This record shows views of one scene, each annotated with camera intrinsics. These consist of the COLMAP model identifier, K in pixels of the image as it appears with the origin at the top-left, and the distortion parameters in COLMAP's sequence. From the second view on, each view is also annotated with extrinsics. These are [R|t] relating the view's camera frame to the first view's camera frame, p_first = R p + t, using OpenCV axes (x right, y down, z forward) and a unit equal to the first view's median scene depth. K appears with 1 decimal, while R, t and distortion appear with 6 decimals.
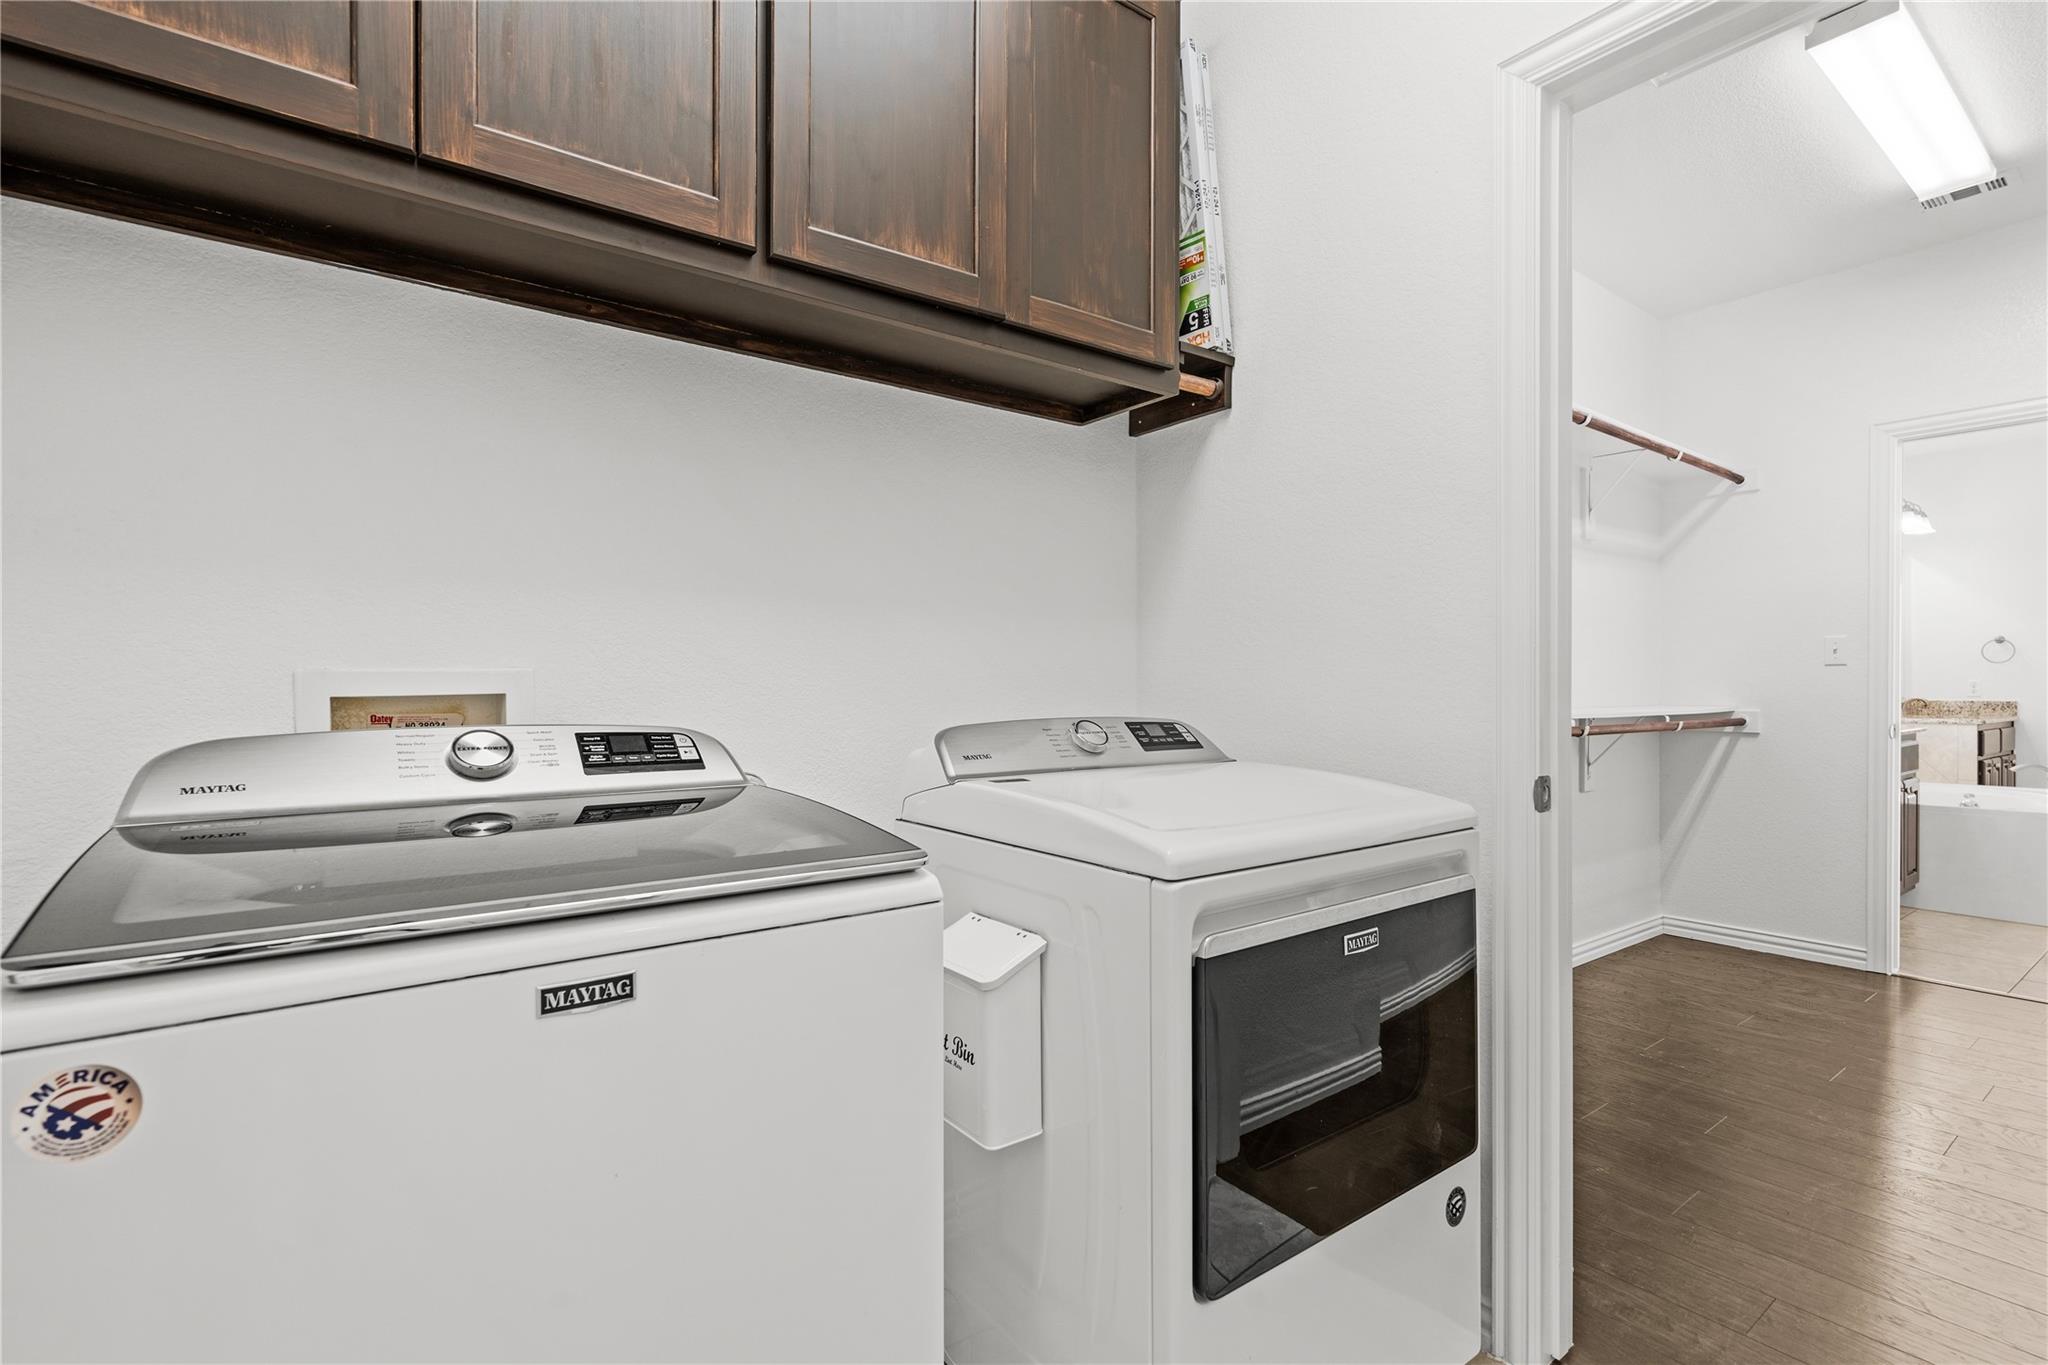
lens RADIAL K [[944.7, 0, 1027.9], [0, 944.7, 683.7], [0, 0, 1]] dist [-0.003044, 0.003451]
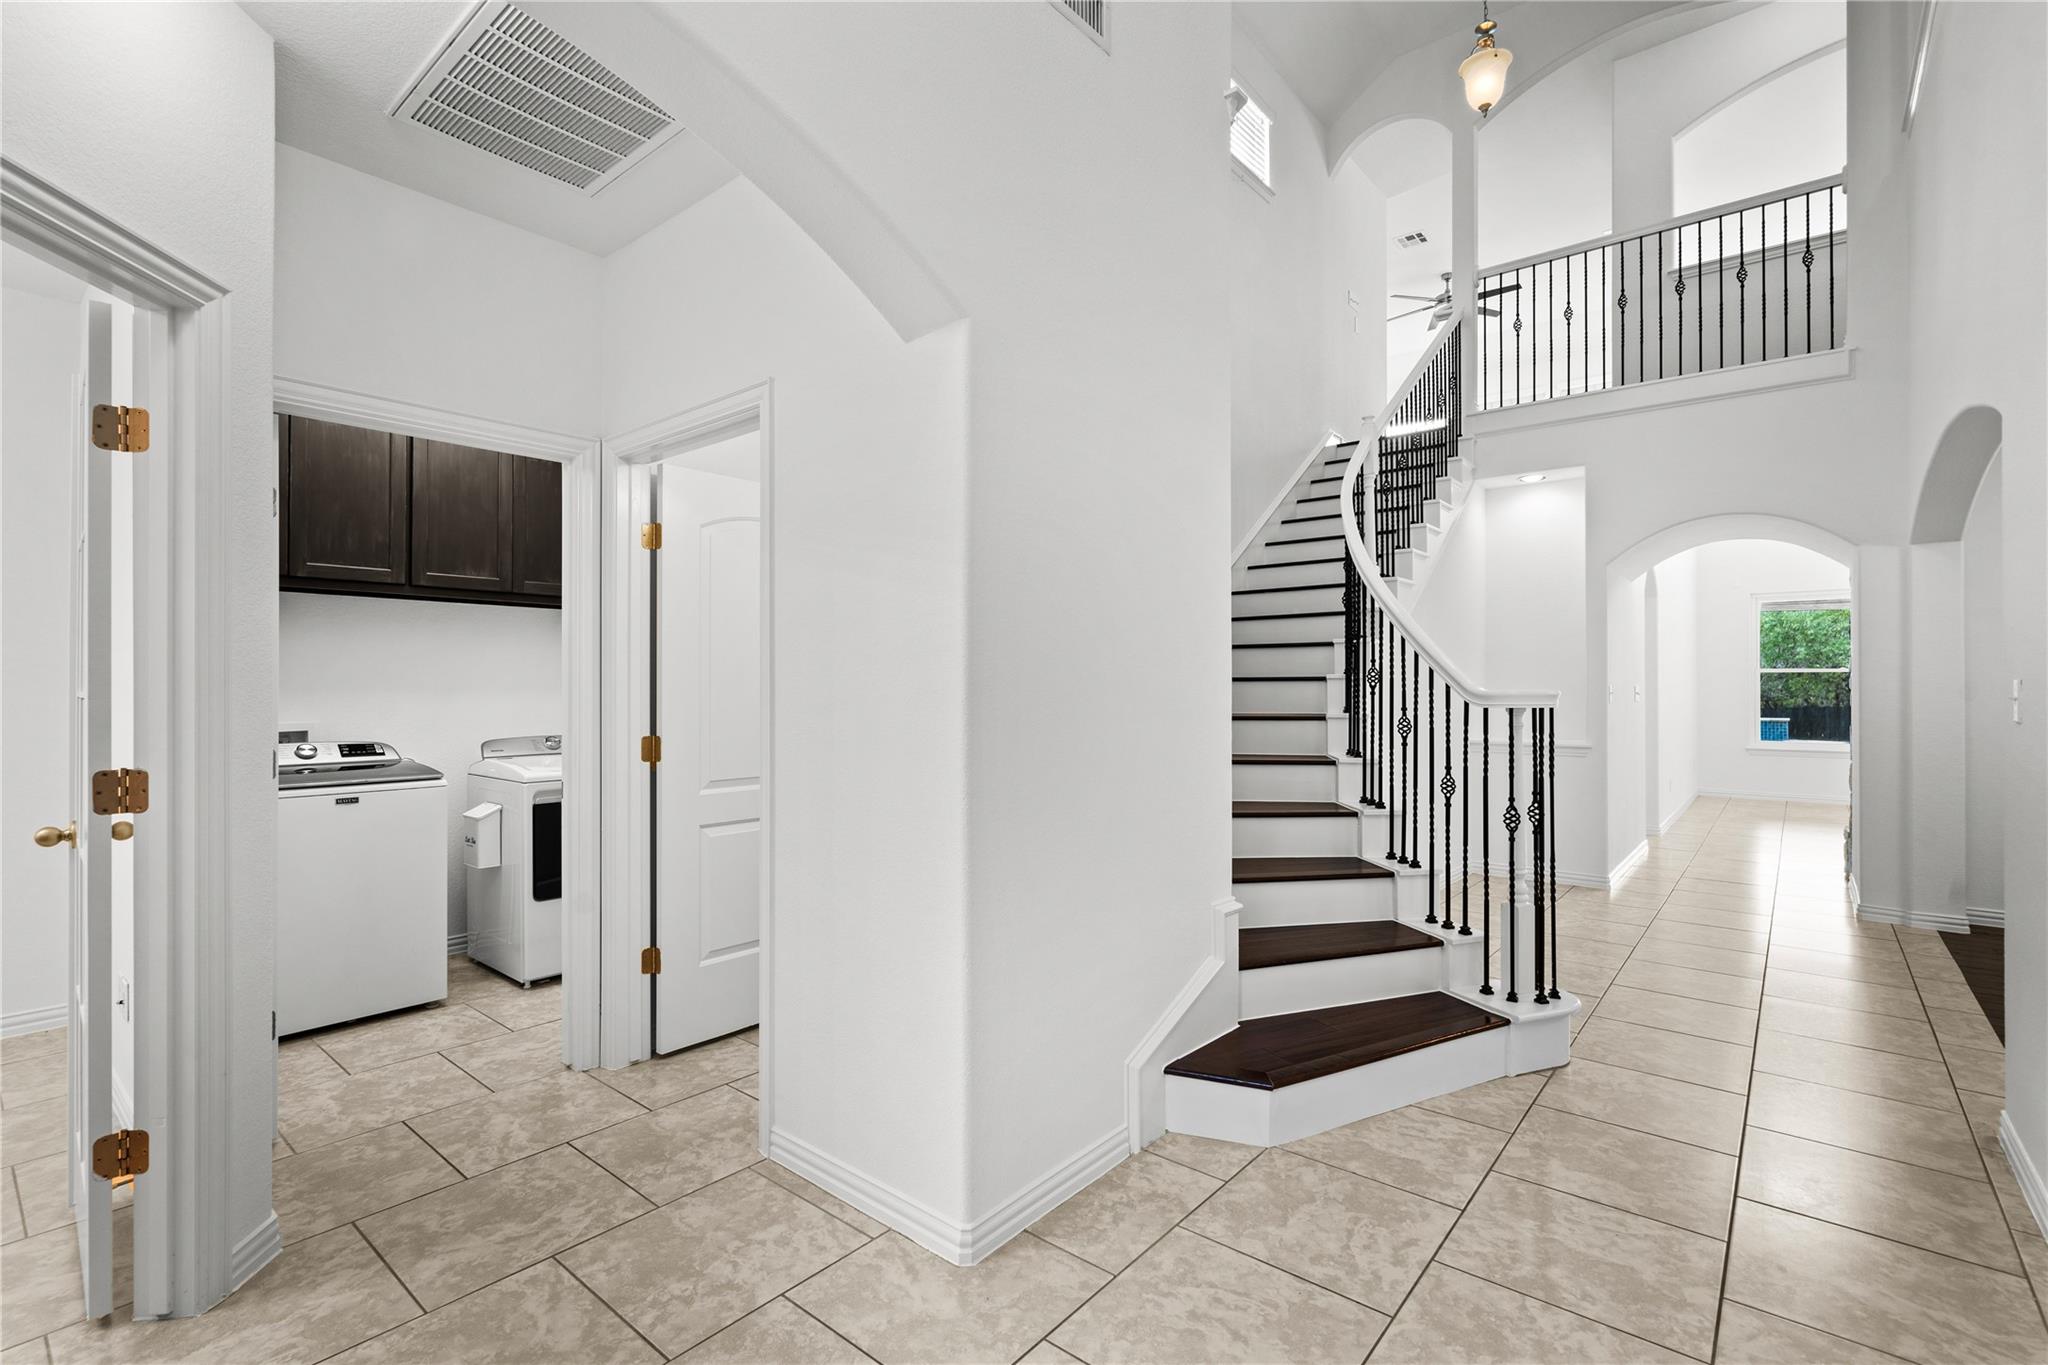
lens RADIAL K [[929.2, 0, 1022.5], [0, 929.2, 688.3], [0, 0, 1]] dist [-0.004752, 0.003605]
pose [[0.974755, 0.001880, 0.223271, 1.097512], [0.000473, 0.999945, -0.010489, -0.105701], [-0.223278, 0.010330, 0.974700, -2.631089]]
